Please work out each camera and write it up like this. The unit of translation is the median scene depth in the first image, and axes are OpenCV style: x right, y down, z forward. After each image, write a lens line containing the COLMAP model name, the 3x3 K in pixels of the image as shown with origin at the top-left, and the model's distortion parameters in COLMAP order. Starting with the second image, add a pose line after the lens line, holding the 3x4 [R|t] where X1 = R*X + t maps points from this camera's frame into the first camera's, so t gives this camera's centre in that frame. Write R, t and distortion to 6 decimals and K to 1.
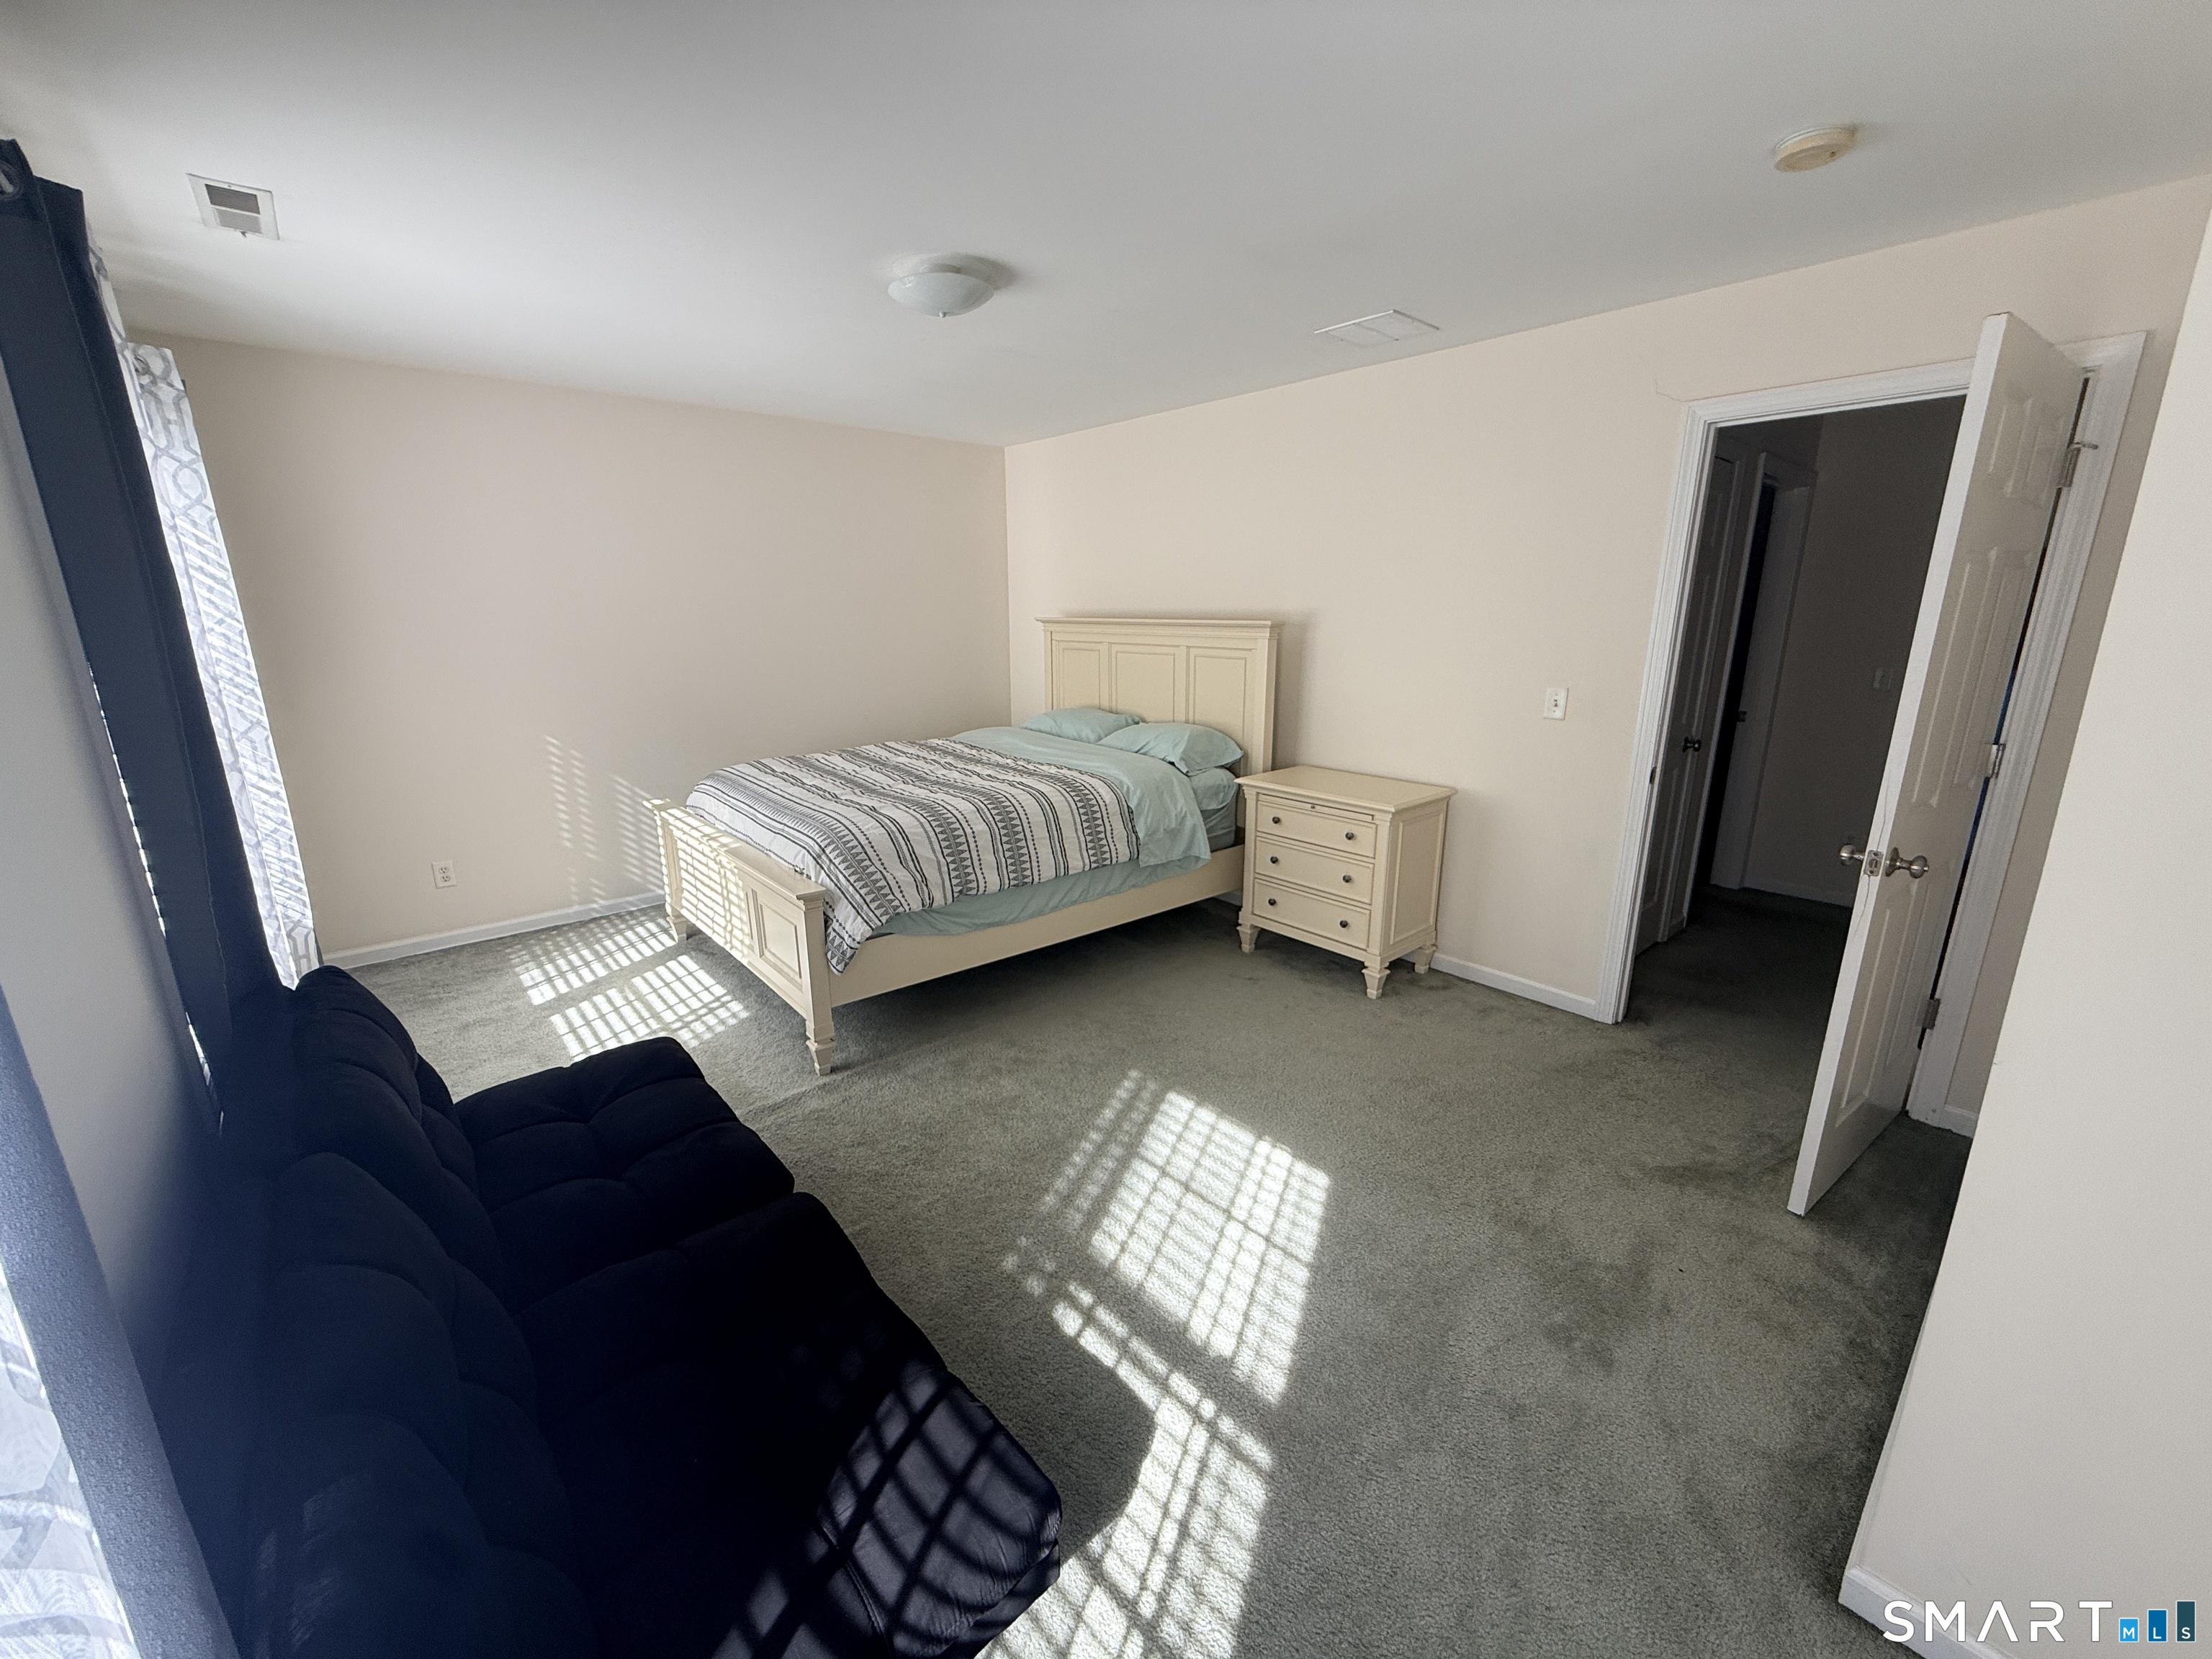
lens RADIAL K [[879.2, 0, 1099.1], [0, 879.2, 828.4], [0, 0, 1]] dist [0.000719, -0.000116]
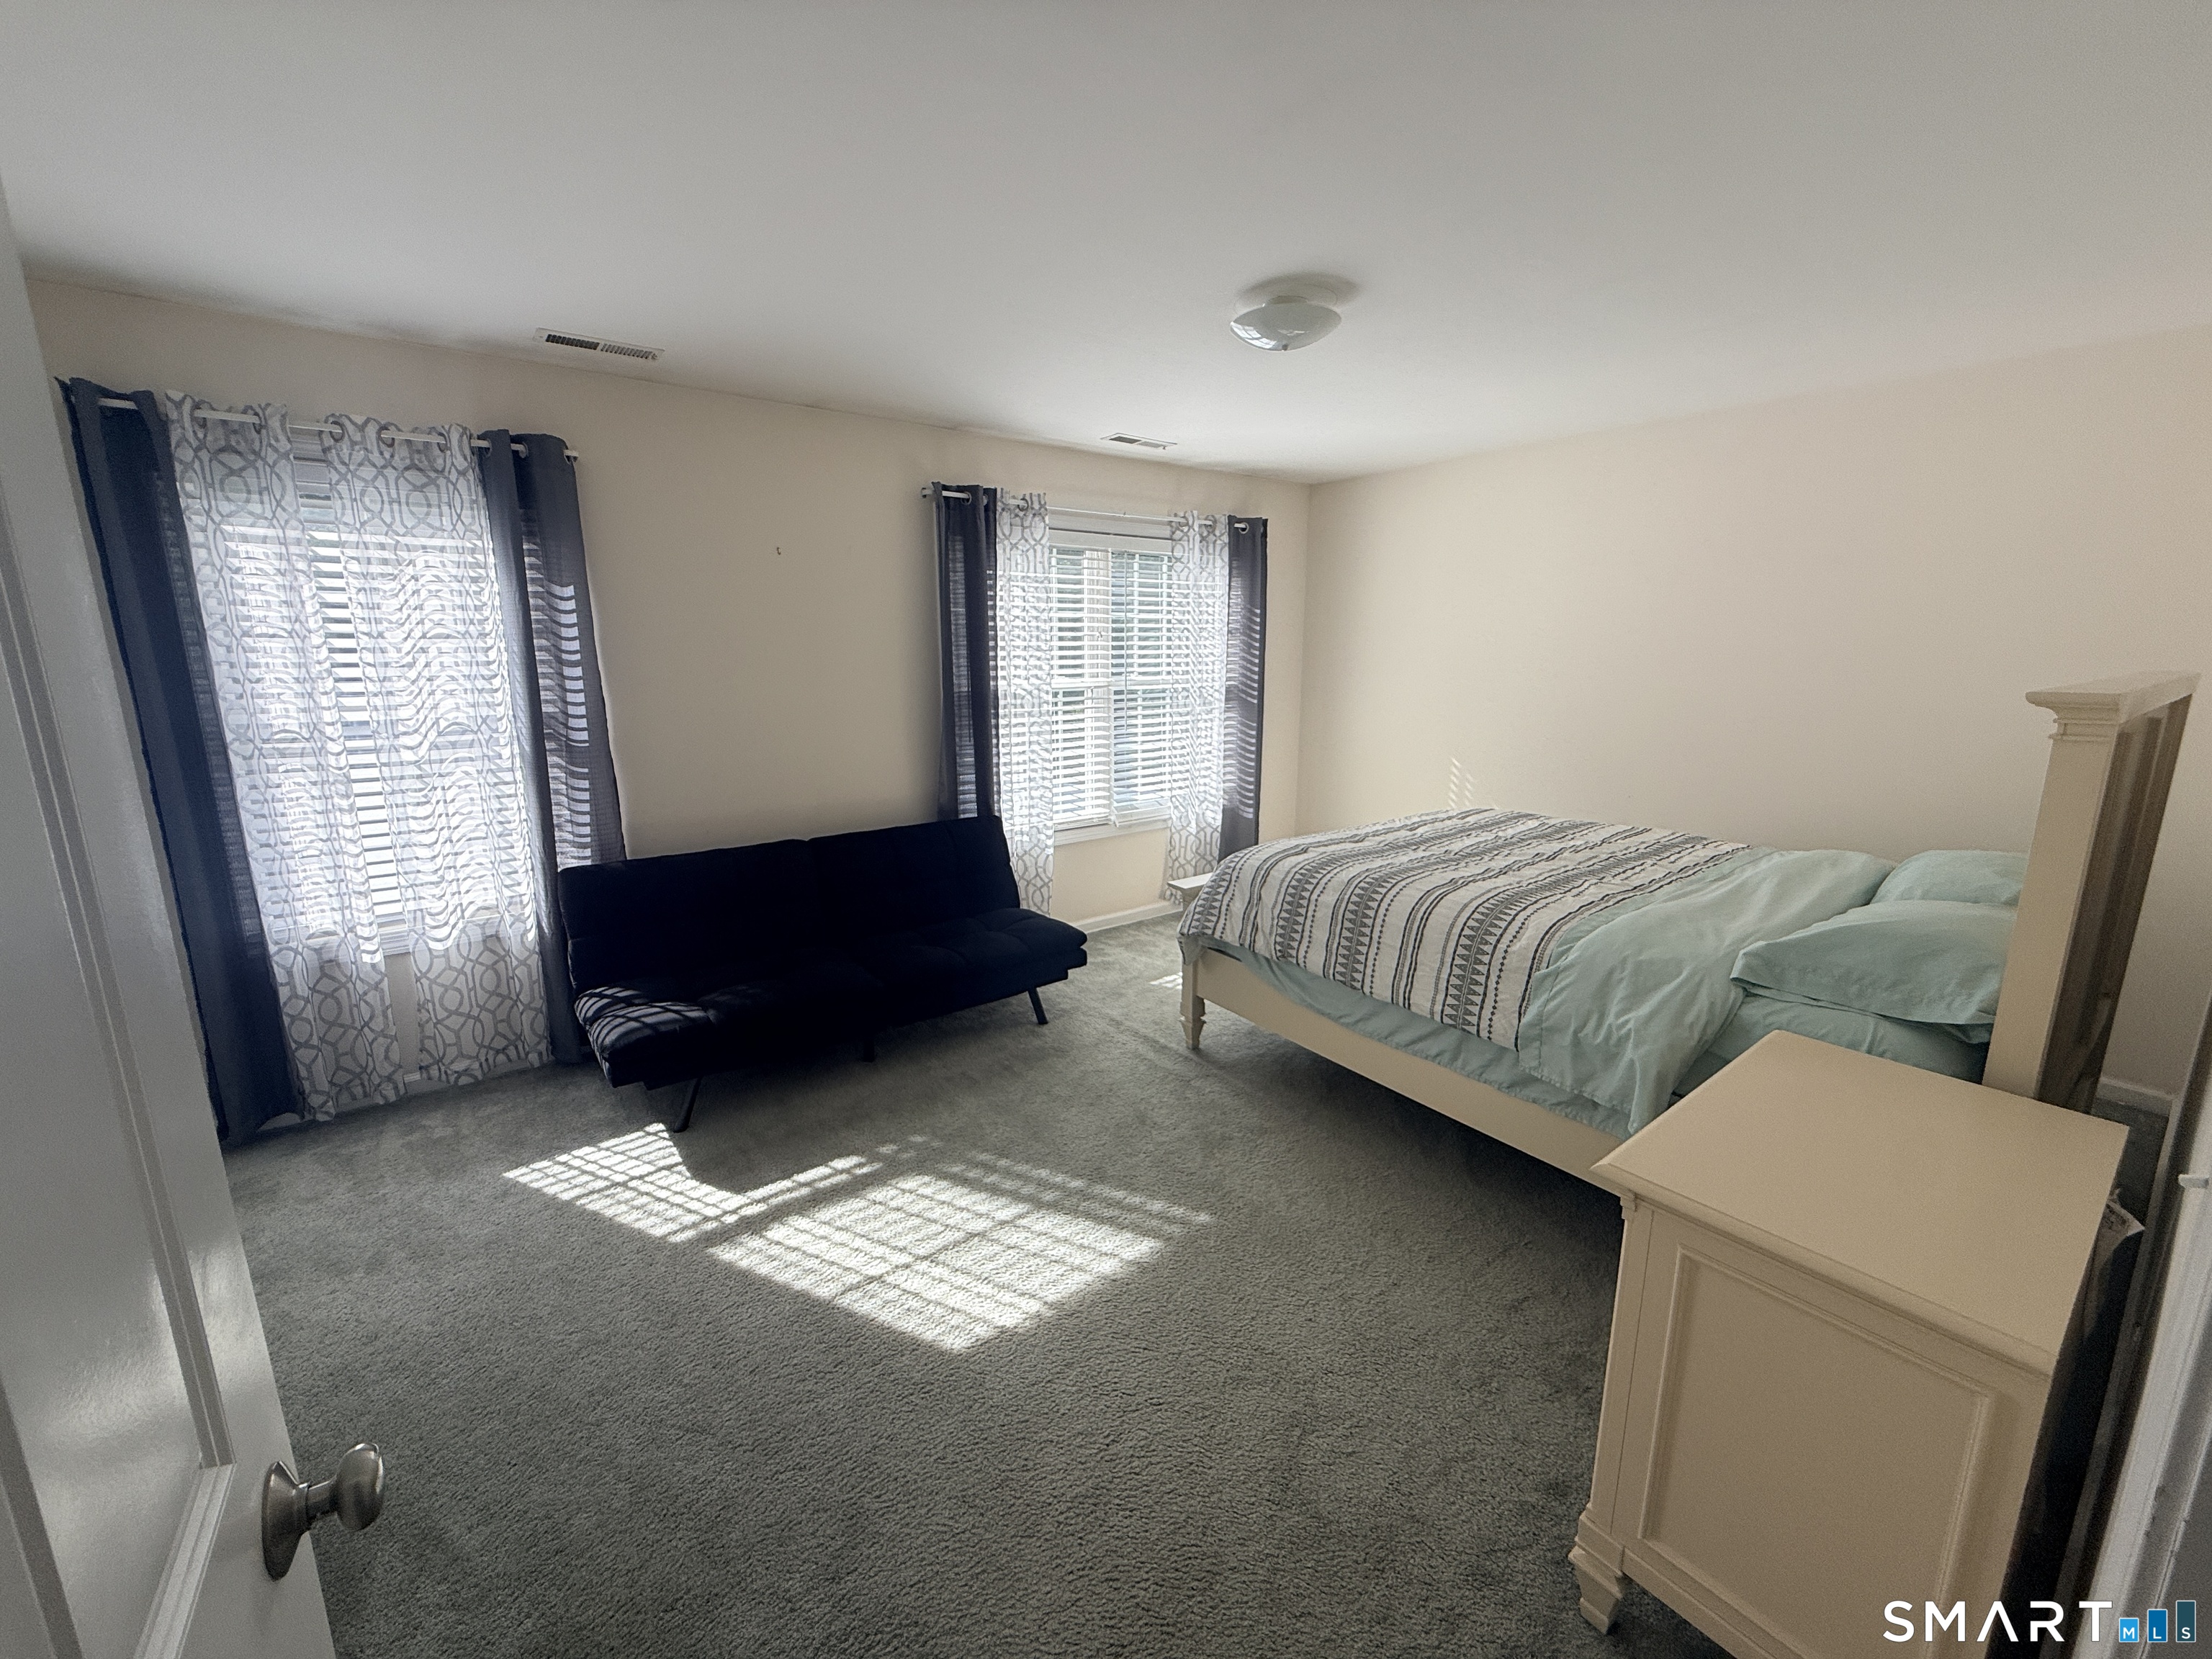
lens RADIAL K [[879.2, 0, 1101.6], [0, 879.2, 825.3], [0, 0, 1]] dist [0.000719, -0.000116]
pose [[-0.057282, 0.203673, -0.977362, 1.096870], [-0.244306, 0.946346, 0.211528, -0.306416], [0.968005, 0.250892, -0.004450, 1.173743]]
